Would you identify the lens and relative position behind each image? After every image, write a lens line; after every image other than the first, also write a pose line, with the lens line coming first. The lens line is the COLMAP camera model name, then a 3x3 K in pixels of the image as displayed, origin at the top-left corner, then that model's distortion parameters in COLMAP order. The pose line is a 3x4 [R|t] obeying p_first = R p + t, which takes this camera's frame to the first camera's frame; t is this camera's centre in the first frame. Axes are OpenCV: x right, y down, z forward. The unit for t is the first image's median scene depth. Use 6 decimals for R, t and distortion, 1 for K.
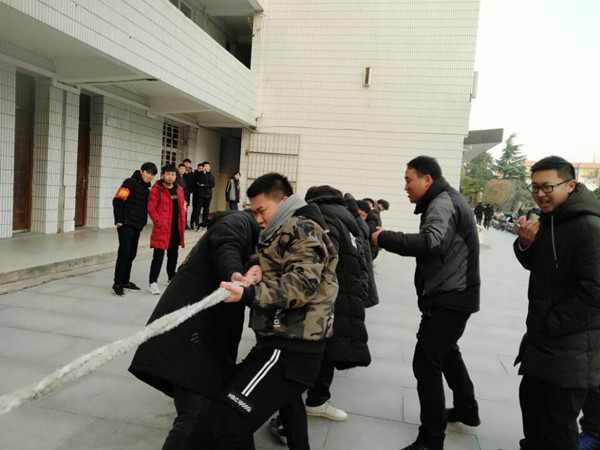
lens RADIAL K [[476.4, 0, 300.0], [0, 476.4, 225.0], [0, 0, 1]] dist [0.004420, 0.002786]
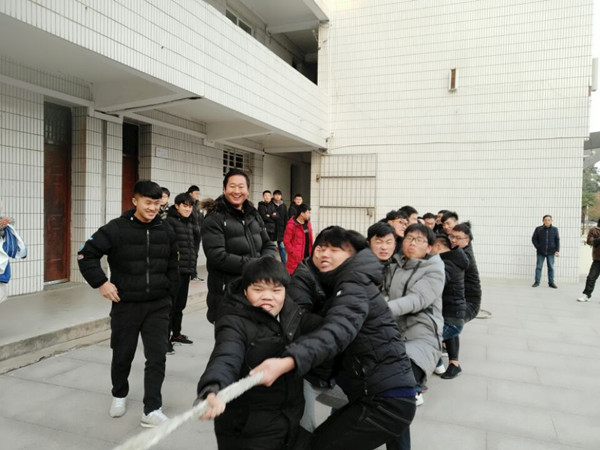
lens RADIAL K [[476.4, 0, 300.0], [0, 476.4, 225.0], [0, 0, 1]] dist [0.004420, 0.002786]
pose [[0.983850, -0.049460, -0.172026, 0.005638], [0.039785, 0.997450, -0.059243, -0.014226], [0.174518, 0.051443, 0.983309, 0.139126]]
